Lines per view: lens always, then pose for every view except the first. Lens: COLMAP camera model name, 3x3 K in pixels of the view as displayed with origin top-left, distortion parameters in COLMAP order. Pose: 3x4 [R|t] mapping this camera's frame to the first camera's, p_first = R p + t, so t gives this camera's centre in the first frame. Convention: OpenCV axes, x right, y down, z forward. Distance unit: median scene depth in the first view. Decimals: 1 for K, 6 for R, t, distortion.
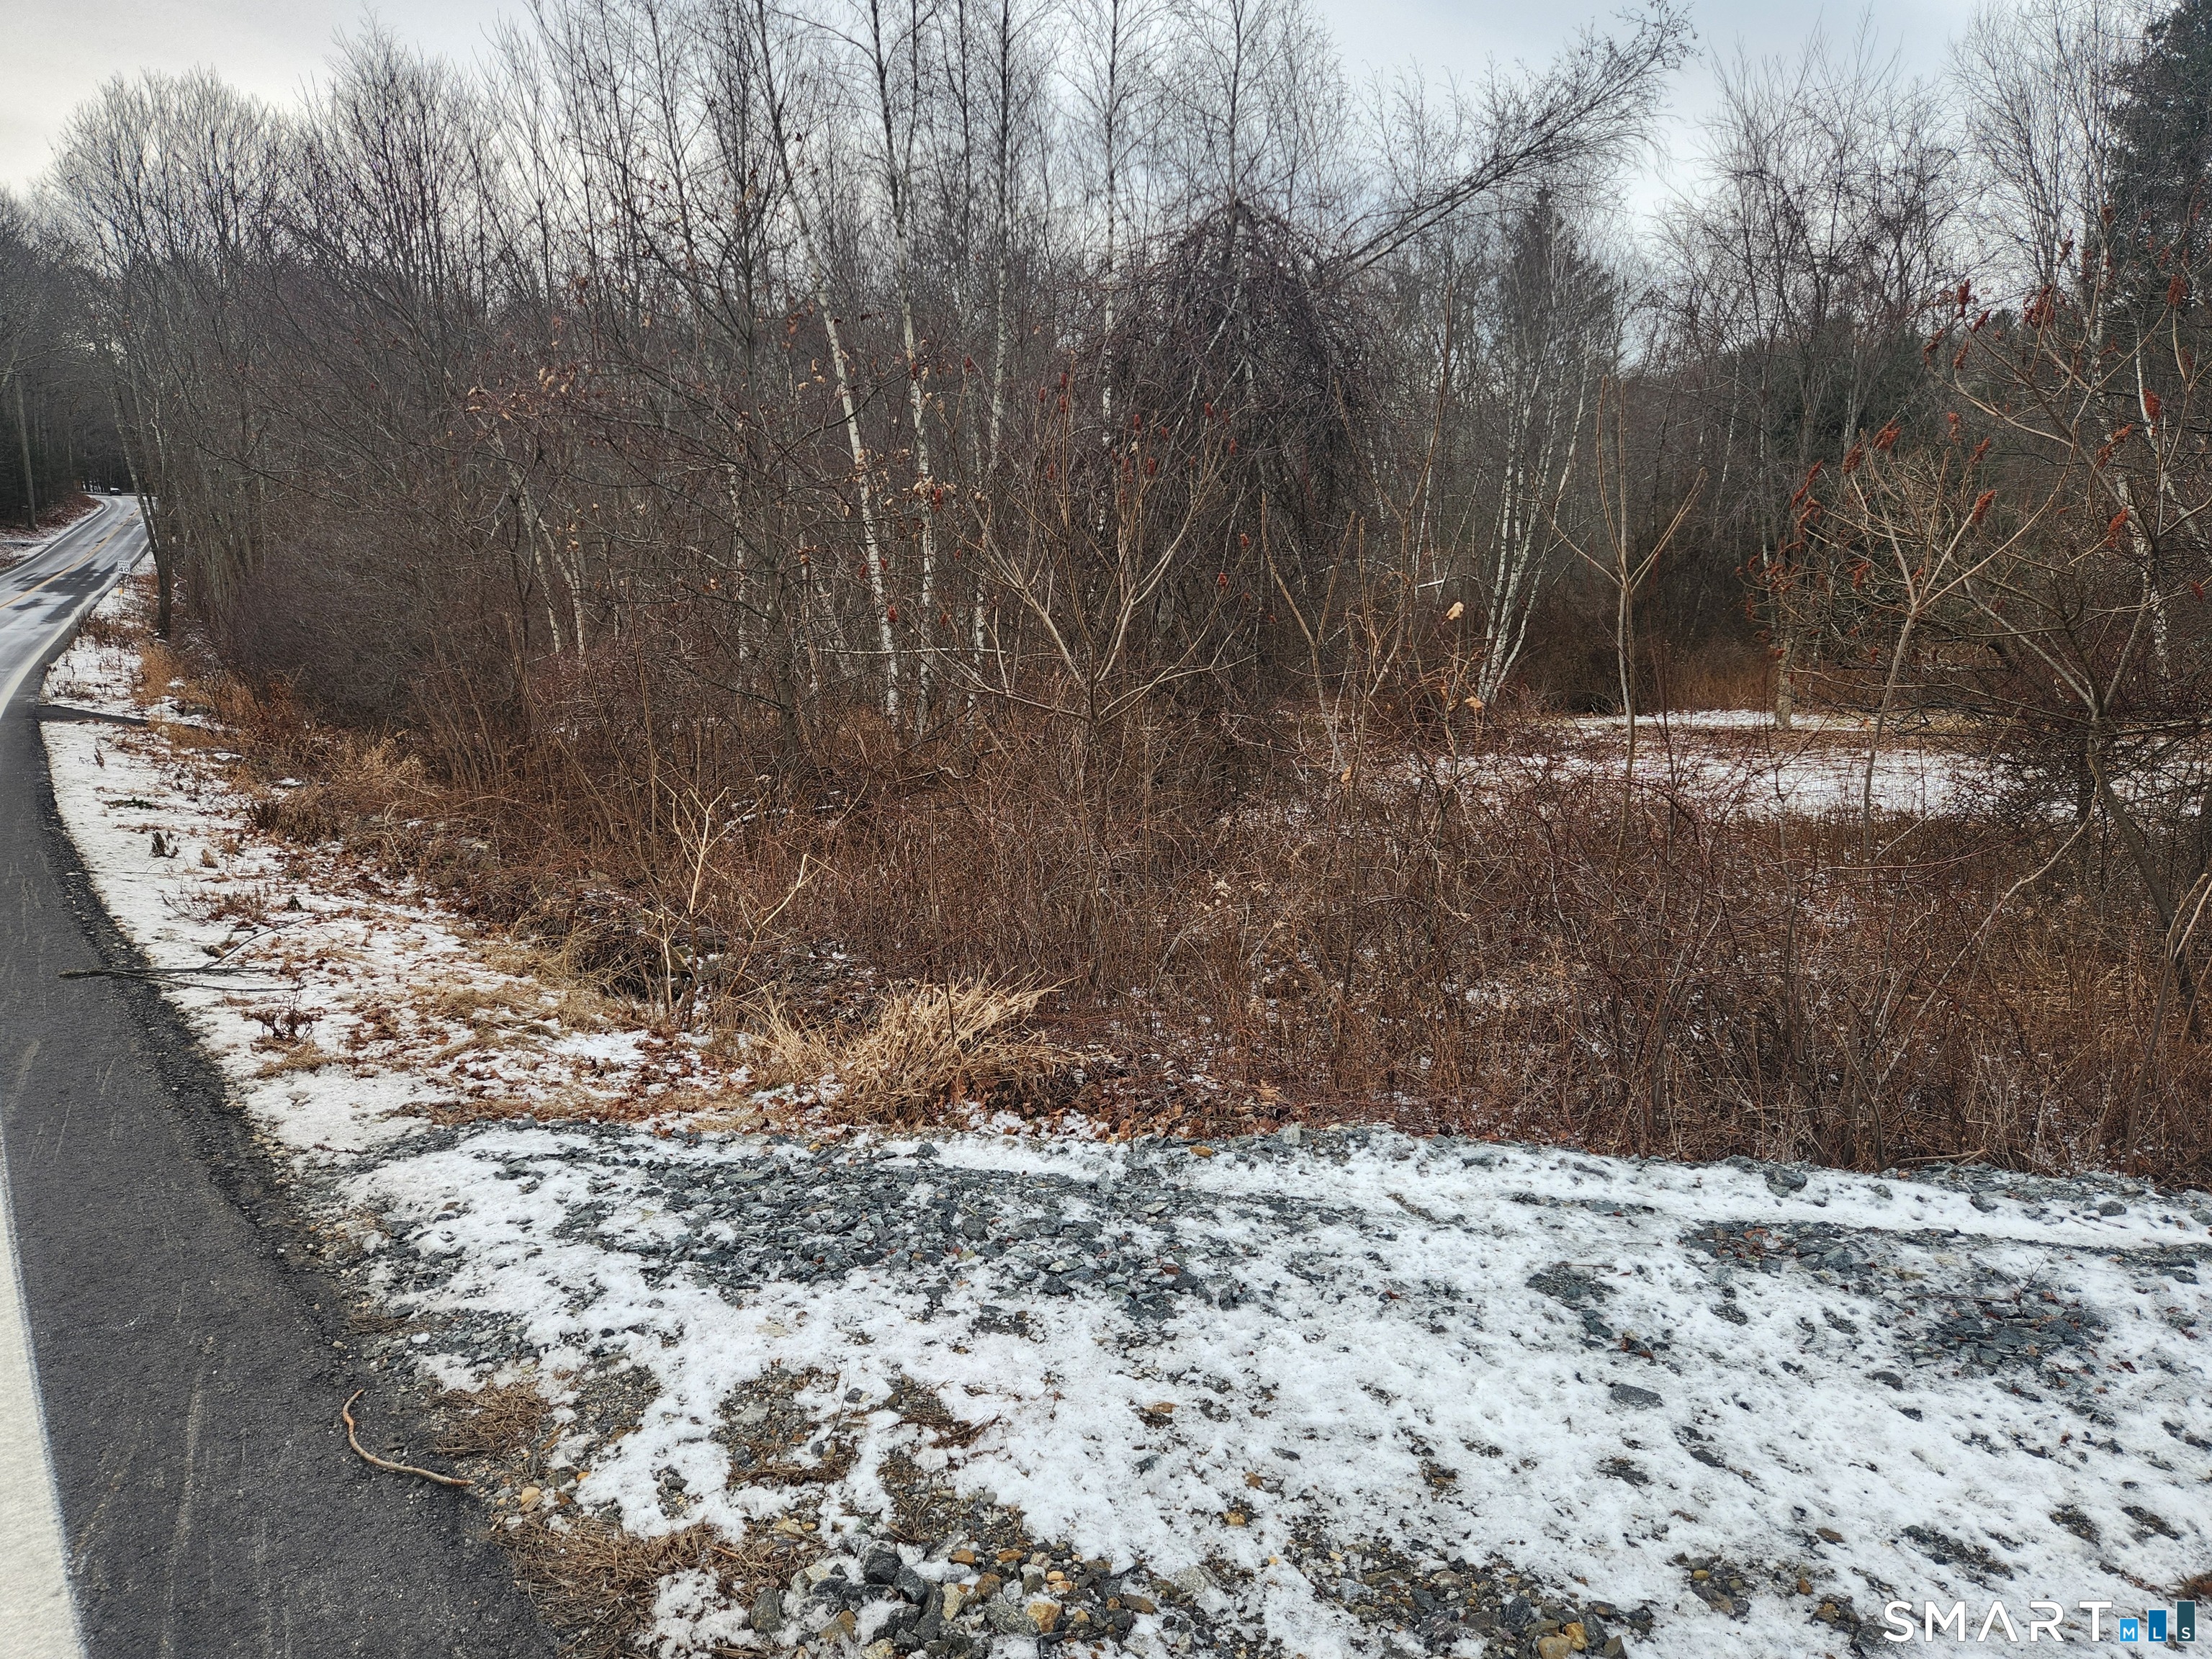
lens RADIAL K [[1515.7, 0, 1097.2], [0, 1515.7, 819.5], [0, 0, 1]] dist [0.090337, -0.075282]
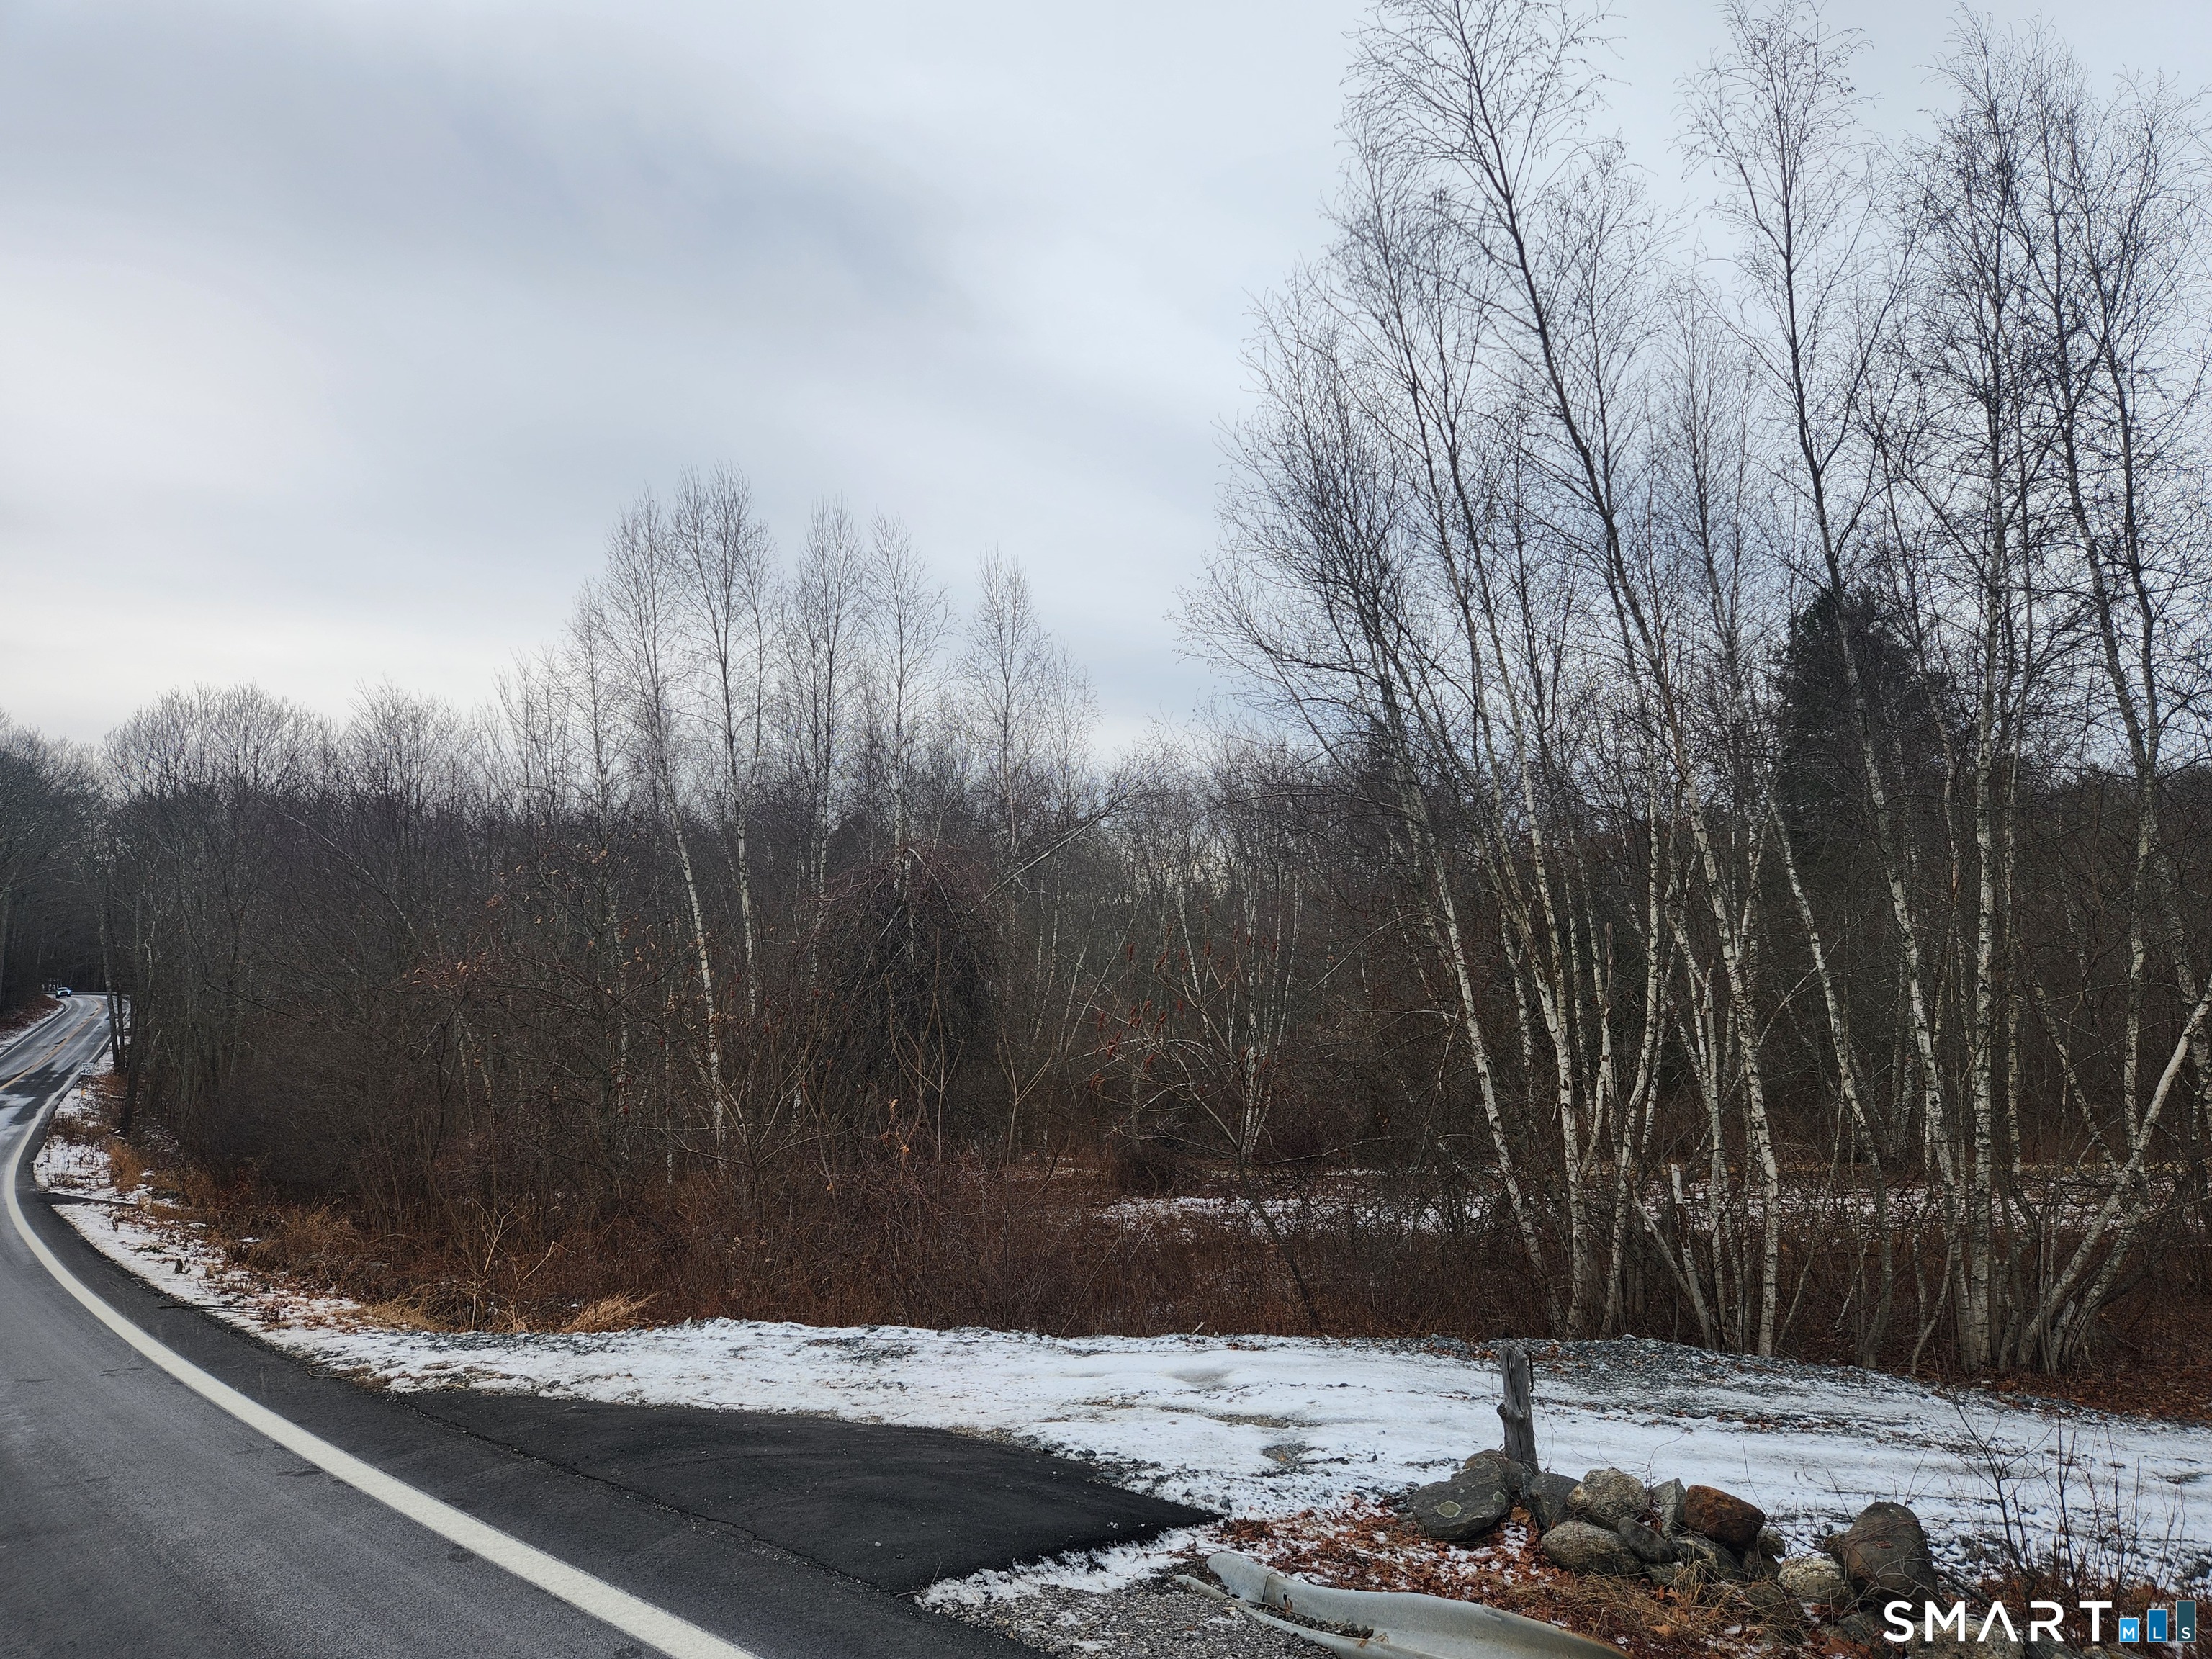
lens RADIAL K [[1472.8, 0, 1111.3], [0, 1472.8, 835.3], [0, 0, 1]] dist [0.077429, -0.069309]
pose [[0.998760, -0.011469, 0.048449, 0.071712], [0.025292, 0.955069, -0.295302, 0.018169], [-0.042886, 0.296161, 0.954175, -0.163486]]
